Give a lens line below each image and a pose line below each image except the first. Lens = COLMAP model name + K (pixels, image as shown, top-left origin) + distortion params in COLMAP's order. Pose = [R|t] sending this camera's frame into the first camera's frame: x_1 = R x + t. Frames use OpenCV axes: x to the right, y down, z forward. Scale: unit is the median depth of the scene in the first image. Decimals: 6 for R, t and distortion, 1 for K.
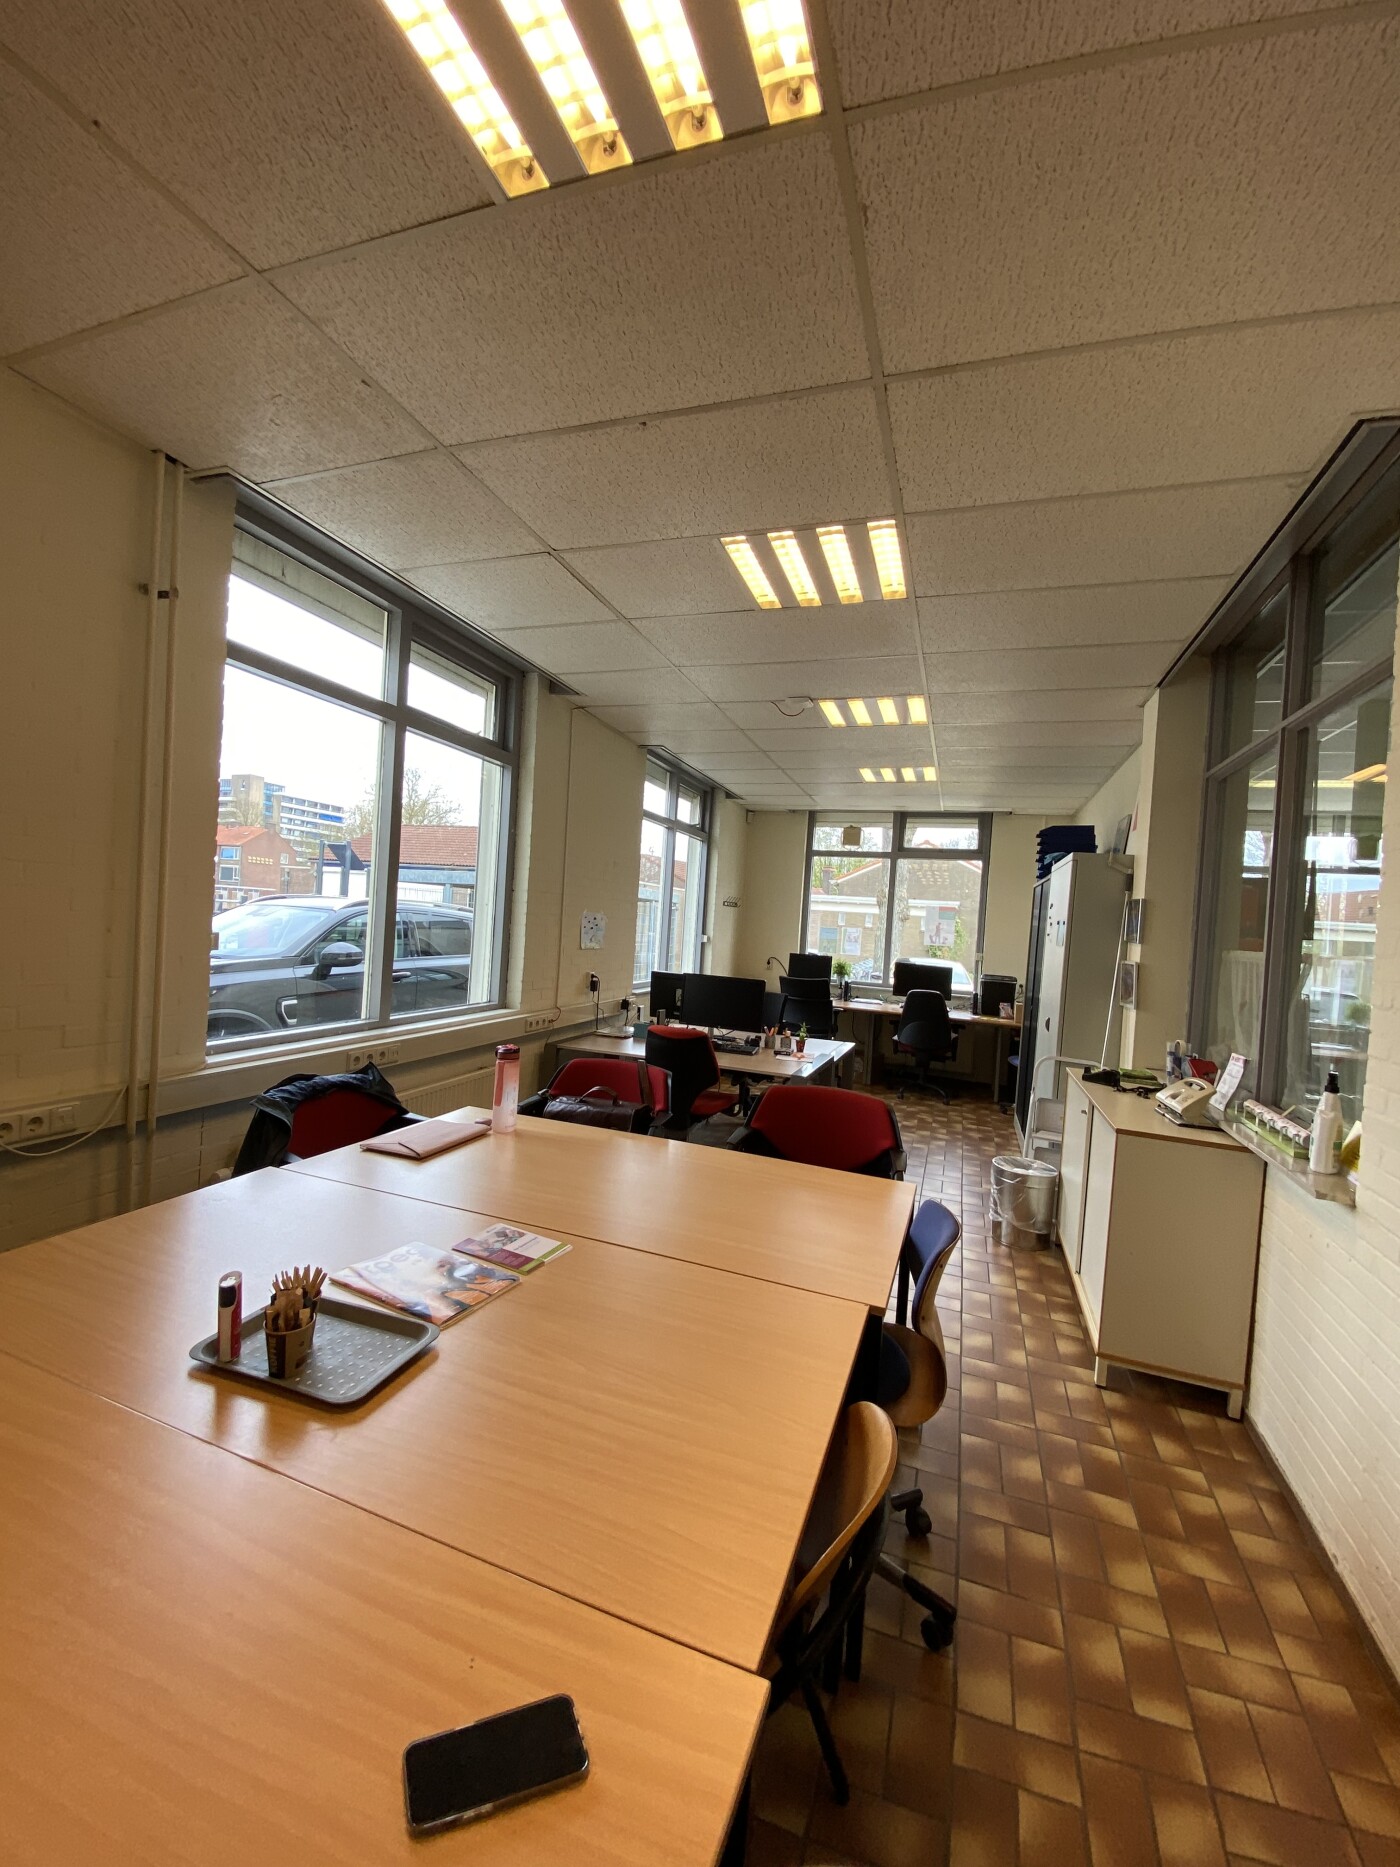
lens RADIAL K [[753.6, 0, 700.0], [0, 753.6, 933.5], [0, 0, 1]] dist [-0.001486, -0.020227]
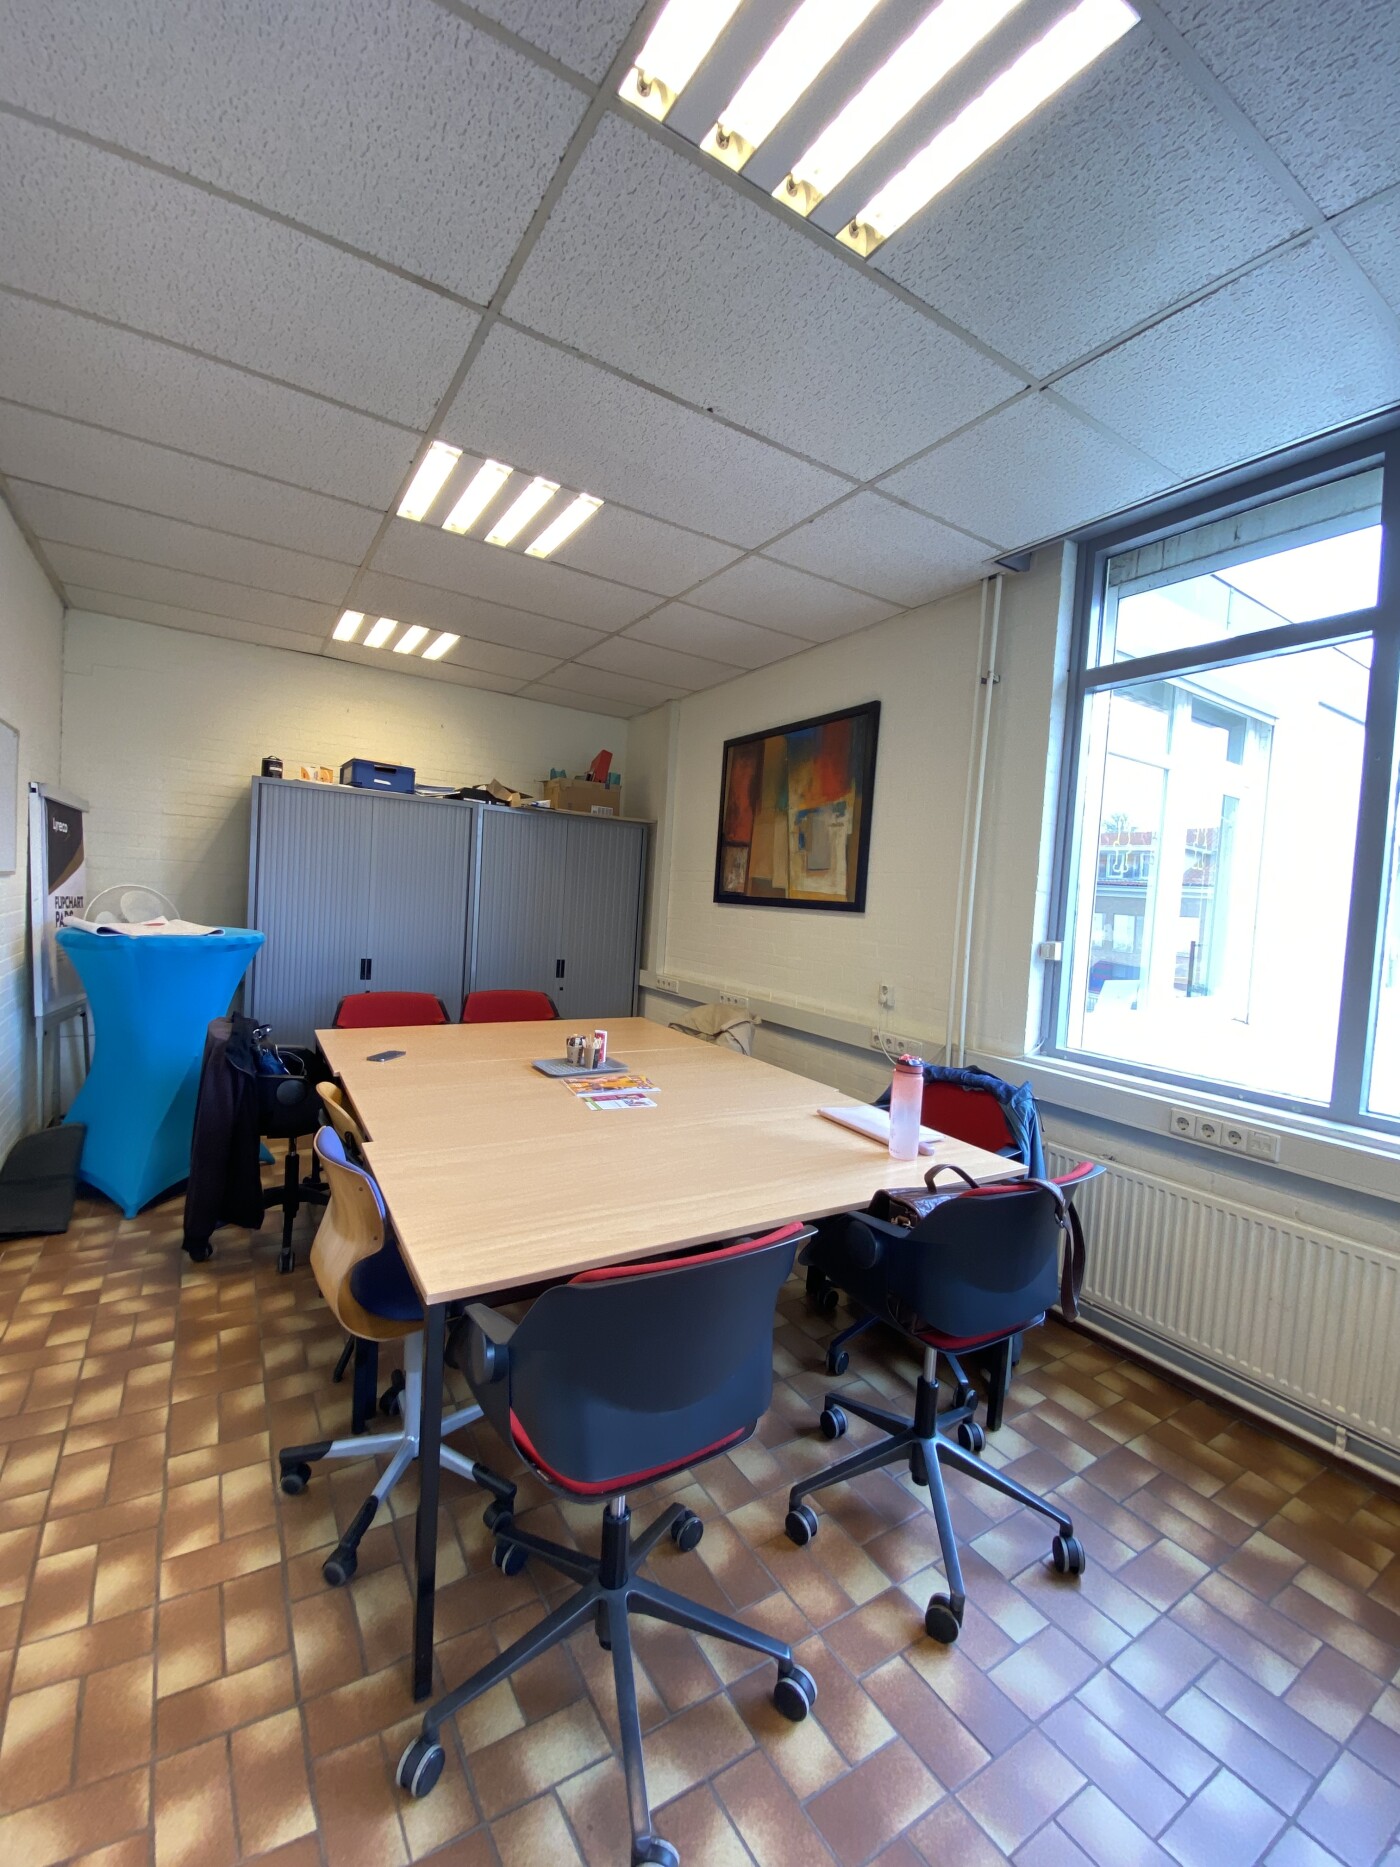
lens RADIAL K [[753.6, 0, 700.0], [0, 753.6, 933.5], [0, 0, 1]] dist [-0.001486, -0.020227]
pose [[-0.626371, -0.062416, -0.777023, 0.459327], [-0.112597, 0.993580, 0.010954, 0.026857], [0.771351, 0.094351, -0.629377, 1.120325]]
